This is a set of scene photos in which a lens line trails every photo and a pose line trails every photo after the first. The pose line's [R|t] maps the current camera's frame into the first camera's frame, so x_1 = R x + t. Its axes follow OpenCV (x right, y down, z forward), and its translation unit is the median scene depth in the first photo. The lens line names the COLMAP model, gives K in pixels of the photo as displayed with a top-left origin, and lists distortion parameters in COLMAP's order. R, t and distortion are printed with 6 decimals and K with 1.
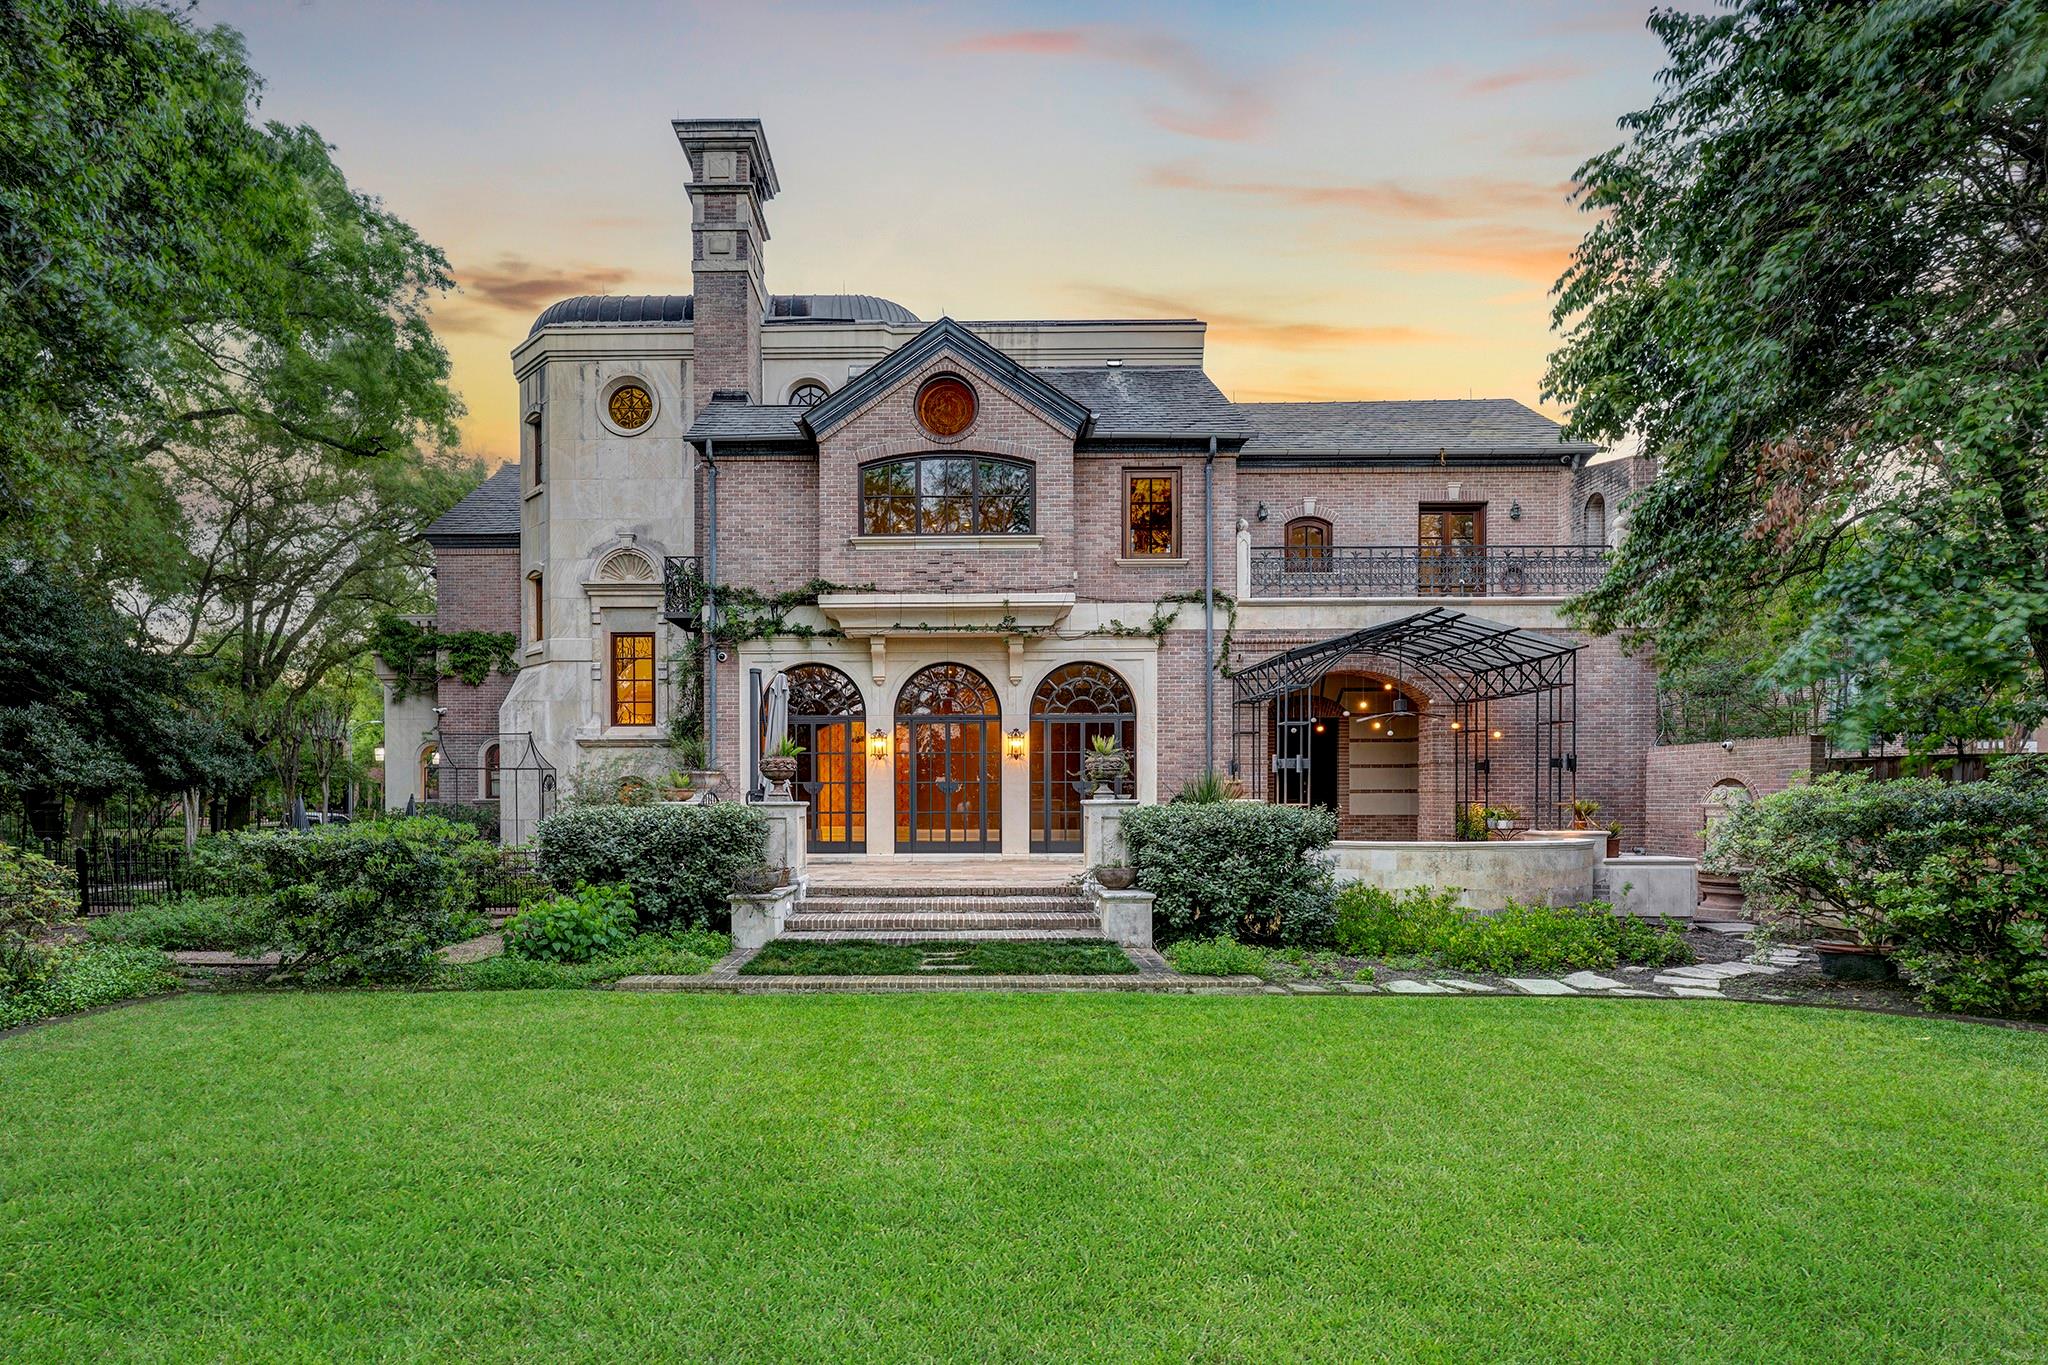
lens RADIAL K [[1147.9, 0, 1023.4], [0, 1147.9, 810.9], [0, 0, 1]] dist [-0.002435, -0.000139]
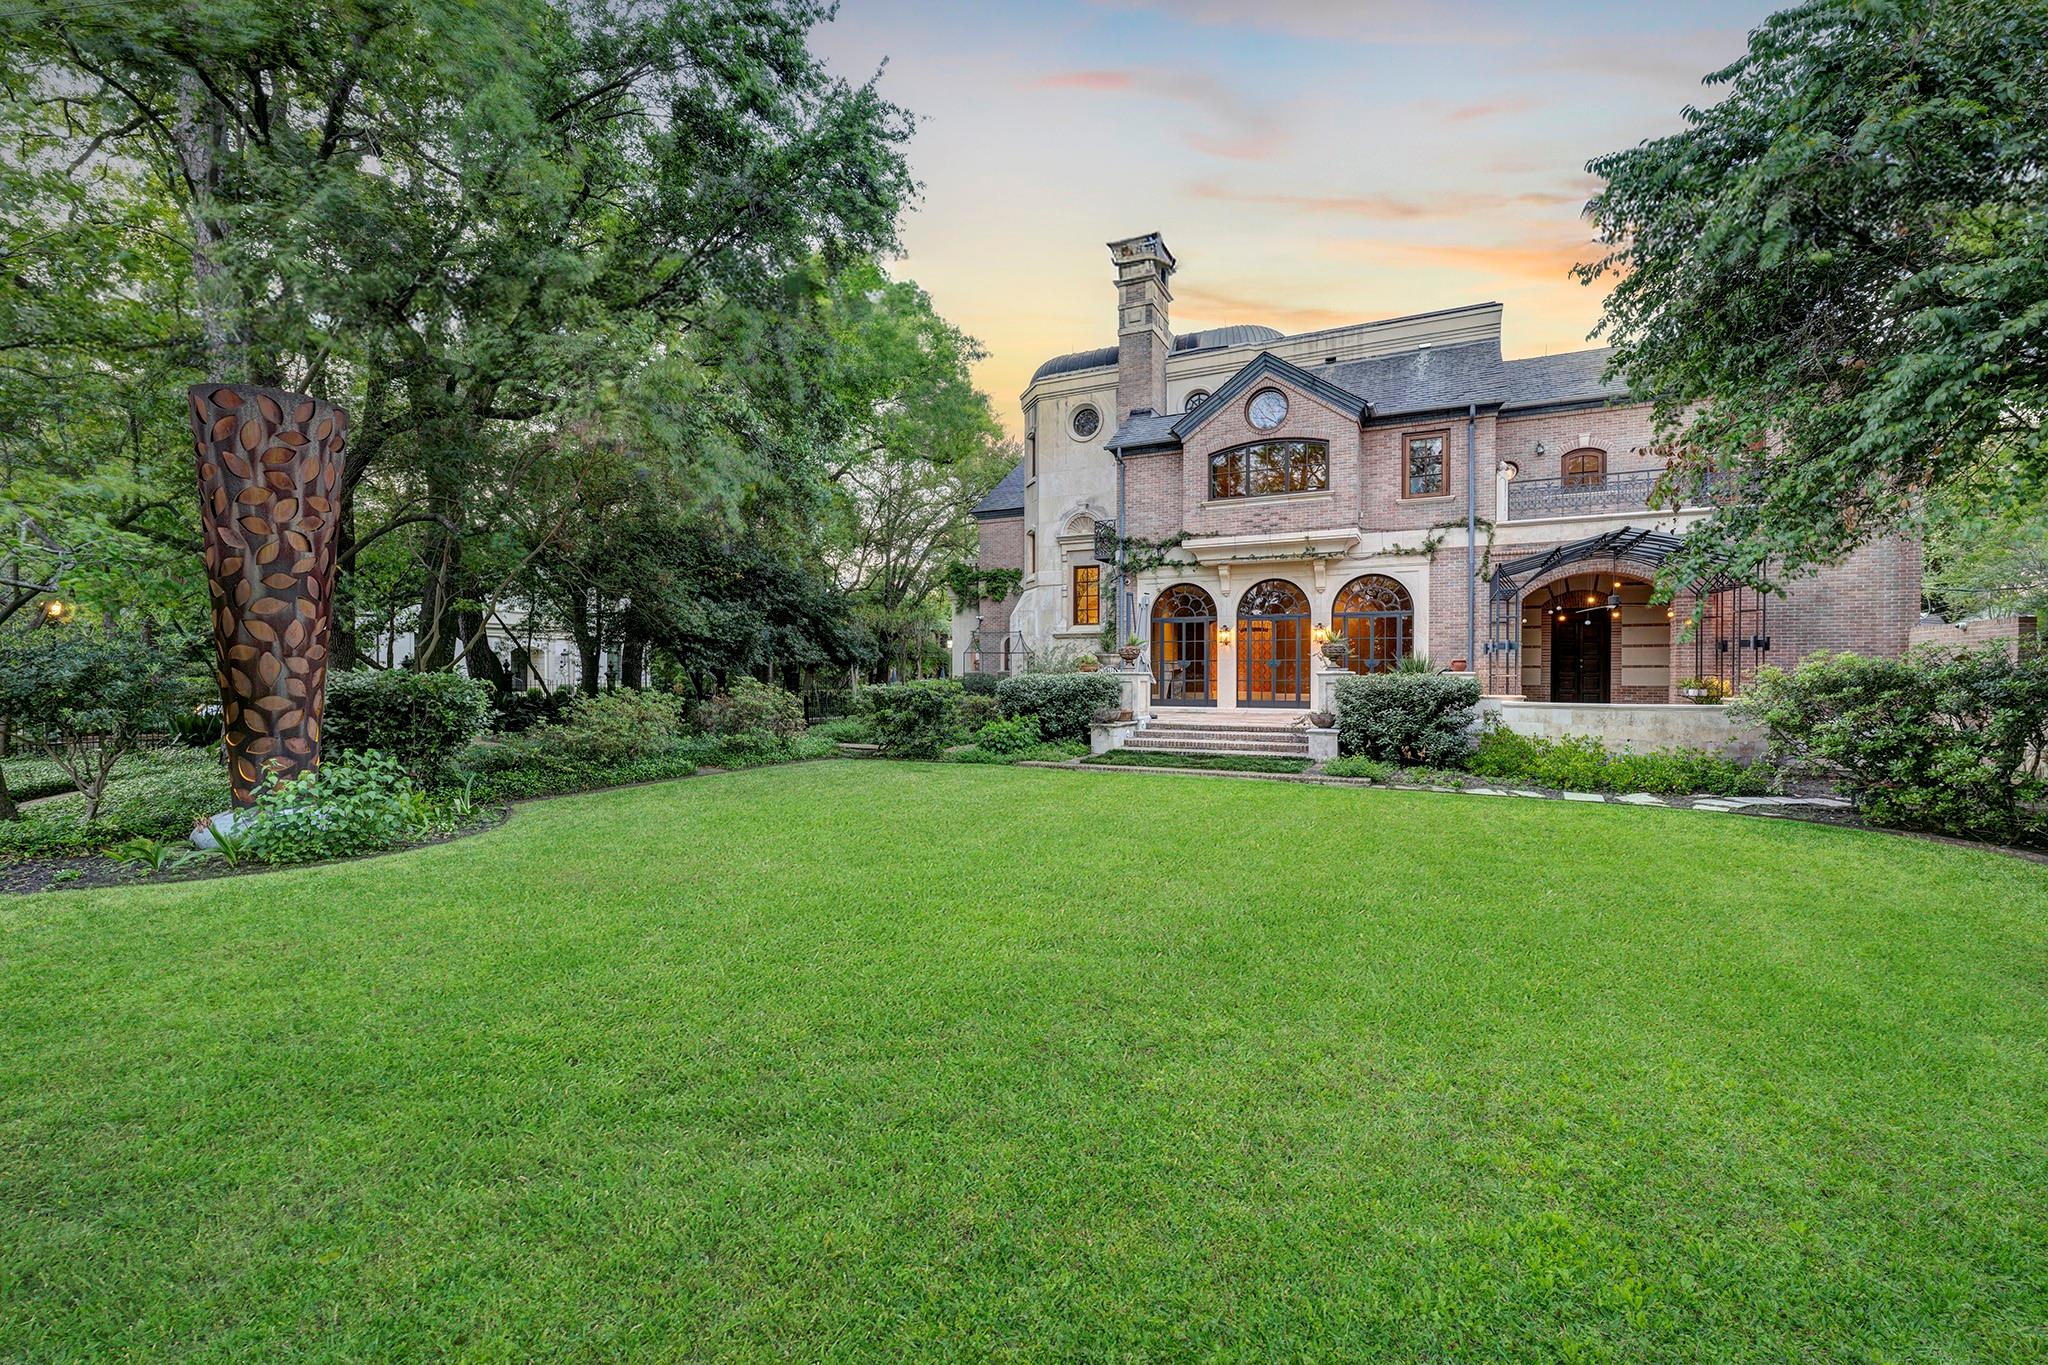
lens RADIAL K [[886.9, 0, 1024.0], [0, 886.9, 682.5], [0, 0, 1]] dist [-0.000185, 0.000004]
pose [[0.899780, 0.008405, -0.436264, 0.145214], [-0.007915, 0.999964, 0.002941, 0.003157], [0.436273, 0.000807, 0.899814, -0.168995]]
